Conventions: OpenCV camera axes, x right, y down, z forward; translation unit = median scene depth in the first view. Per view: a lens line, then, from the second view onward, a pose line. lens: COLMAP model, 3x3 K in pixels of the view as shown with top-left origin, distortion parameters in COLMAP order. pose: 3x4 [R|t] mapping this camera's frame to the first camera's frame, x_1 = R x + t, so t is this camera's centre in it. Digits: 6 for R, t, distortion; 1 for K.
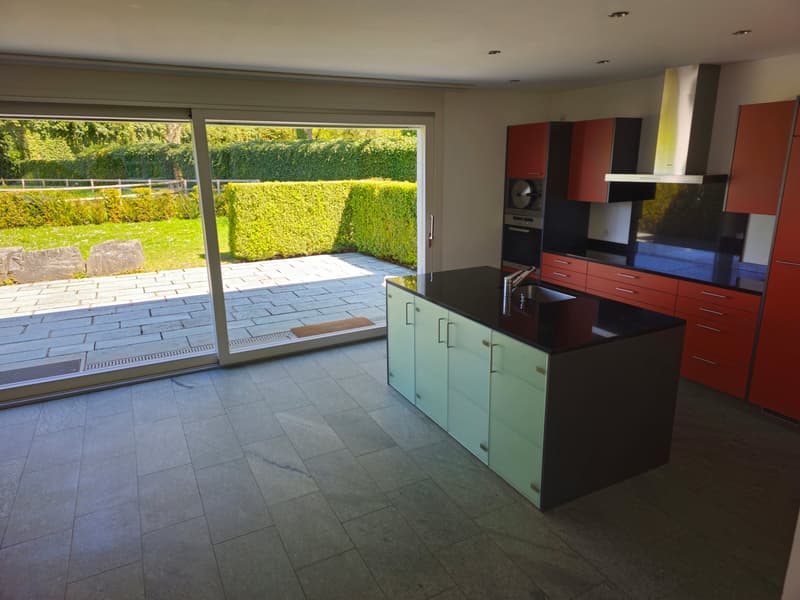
lens RADIAL K [[516.2, 0, 400.7], [0, 516.2, 294.5], [0, 0, 1]] dist [0.035602, -0.017000]
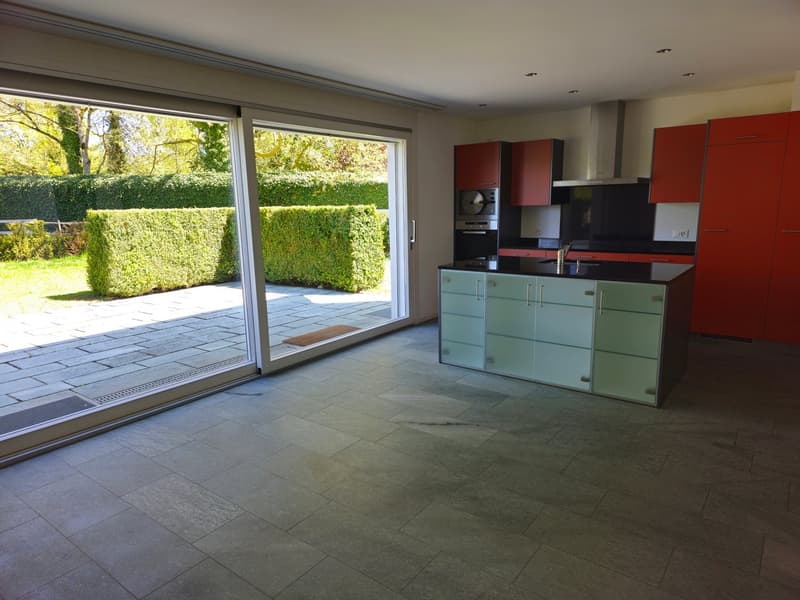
lens RADIAL K [[516.2, 0, 397.7], [0, 516.2, 307.2], [0, 0, 1]] dist [0.035602, -0.017000]
pose [[0.907291, -0.091680, 0.410387, -0.414050], [0.115115, 0.992814, -0.032706, 0.060507], [-0.404440, 0.076915, 0.911325, 0.012357]]
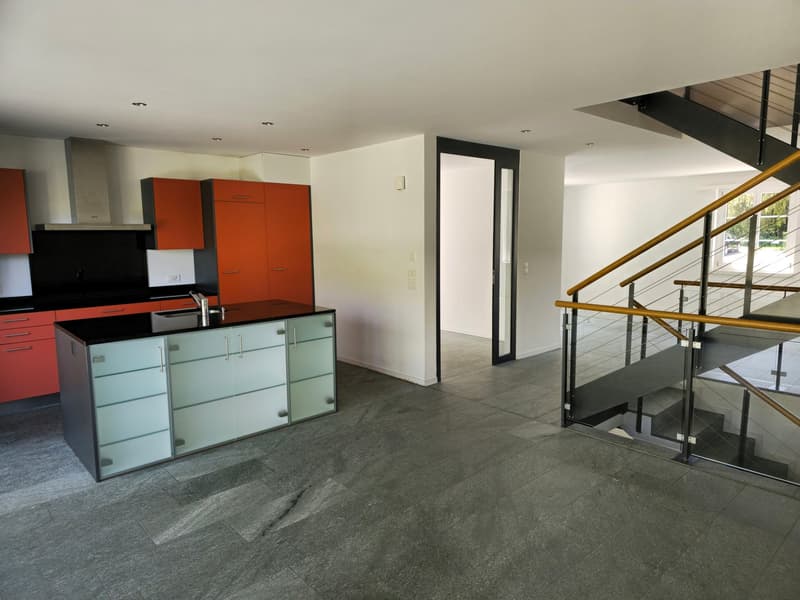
lens RADIAL K [[516.2, 0, 400.2], [0, 516.2, 296.6], [0, 0, 1]] dist [0.035602, -0.017000]
pose [[-0.262017, -0.102546, 0.959600, -0.637000], [0.252342, 0.952465, 0.170685, -0.078174], [-0.931488, 0.286869, -0.223686, 0.512264]]
